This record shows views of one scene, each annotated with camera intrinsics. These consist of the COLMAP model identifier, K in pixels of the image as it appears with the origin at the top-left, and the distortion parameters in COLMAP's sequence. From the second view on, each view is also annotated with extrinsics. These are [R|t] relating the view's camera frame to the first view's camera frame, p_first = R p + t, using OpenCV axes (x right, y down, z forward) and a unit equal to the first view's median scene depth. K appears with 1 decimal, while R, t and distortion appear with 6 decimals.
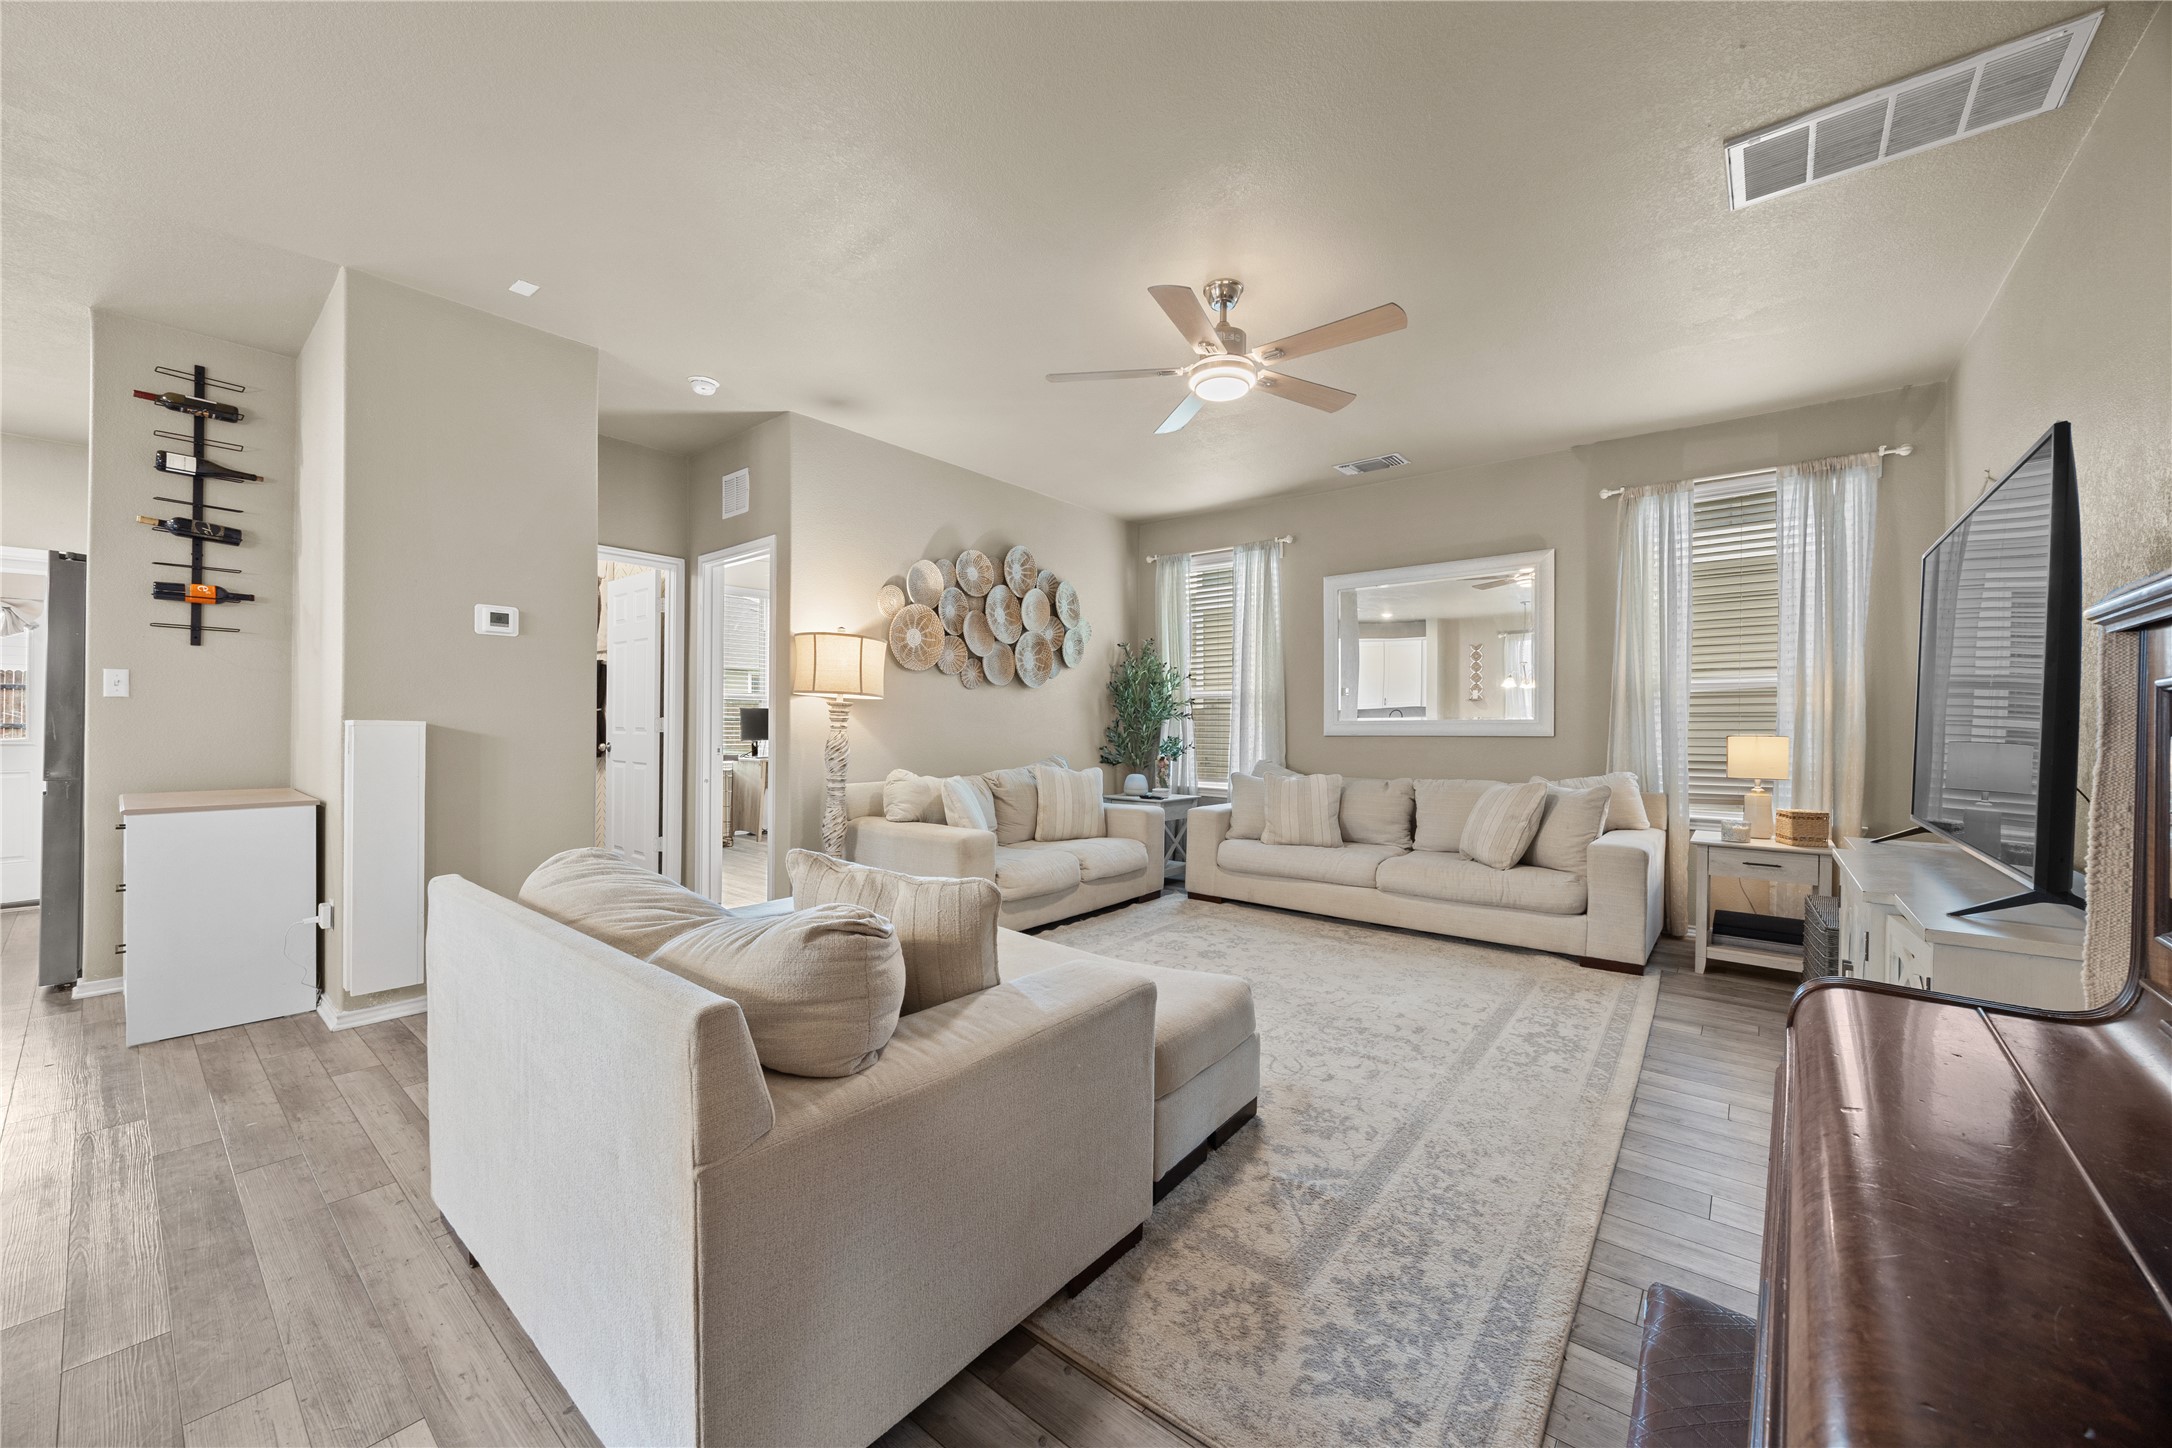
lens RADIAL K [[827.6, 0, 1065.8], [0, 827.6, 729.1], [0, 0, 1]] dist [-0.006182, -0.000300]
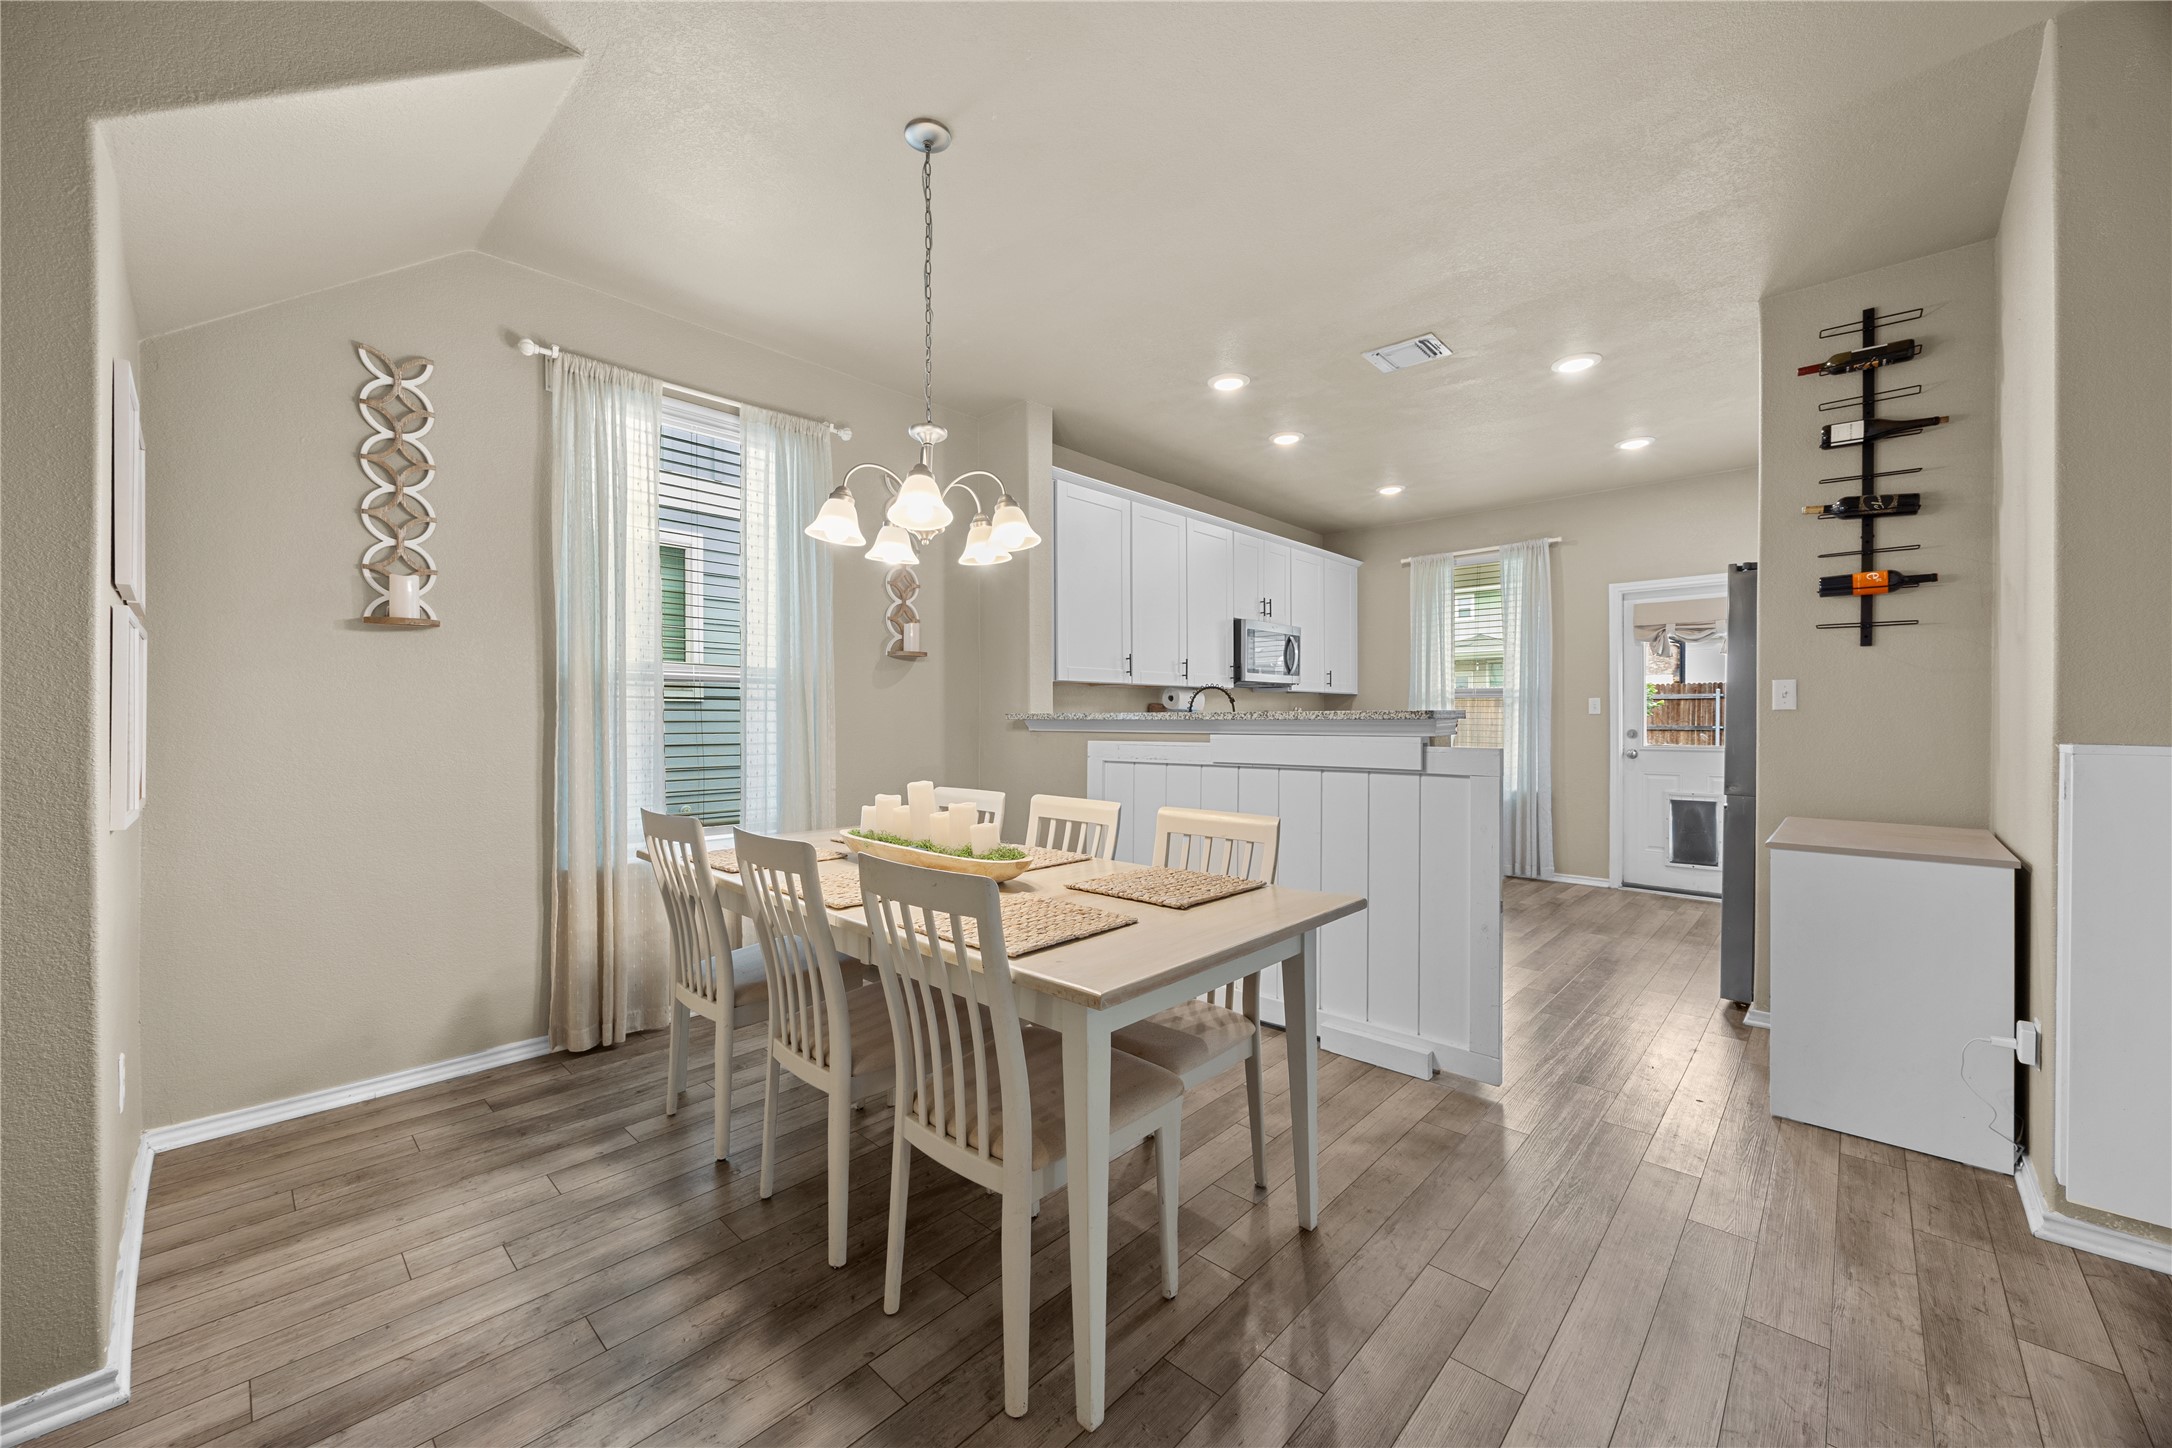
lens RADIAL K [[827.6, 0, 1081.6], [0, 827.6, 723.6], [0, 0, 1]] dist [-0.006182, -0.000300]
pose [[-0.050443, -0.004501, -0.998717, -0.167898], [-0.005151, 0.999978, -0.004246, -0.014169], [0.998714, 0.004930, -0.050465, 0.222604]]
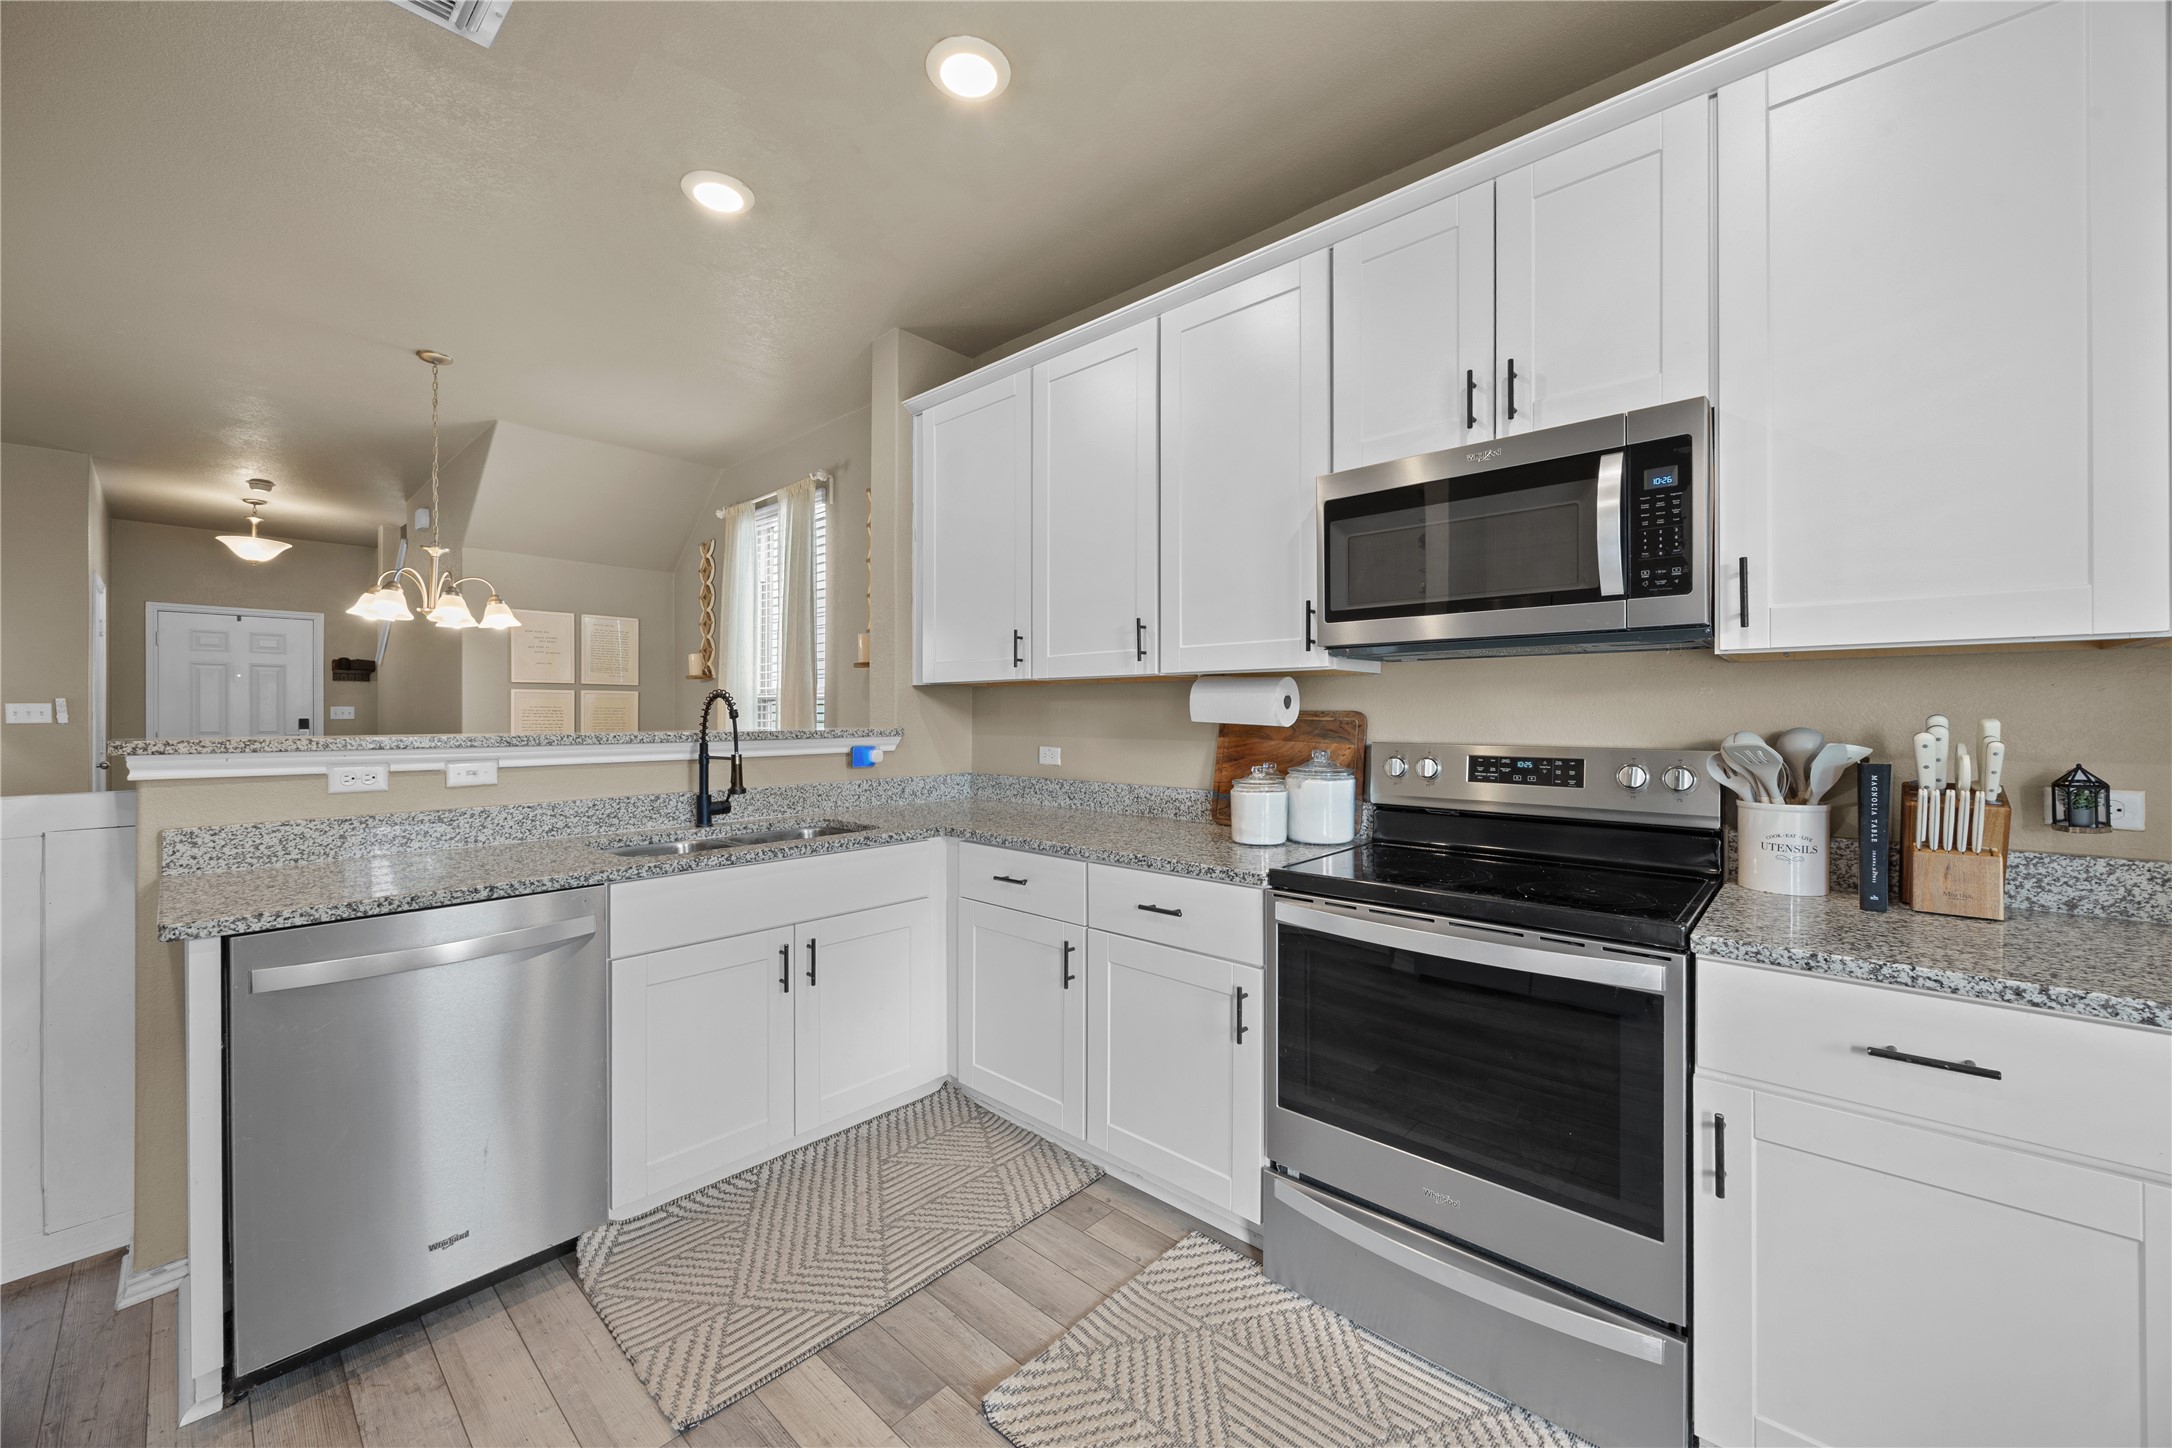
lens RADIAL K [[827.6, 0, 1095.7], [0, 827.6, 717.1], [0, 0, 1]] dist [-0.006182, -0.000300]
pose [[-0.999344, -0.010430, 0.034687, -1.575782], [-0.009957, 0.999856, 0.013772, -0.059662], [-0.034825, 0.013417, -0.999303, 1.006938]]
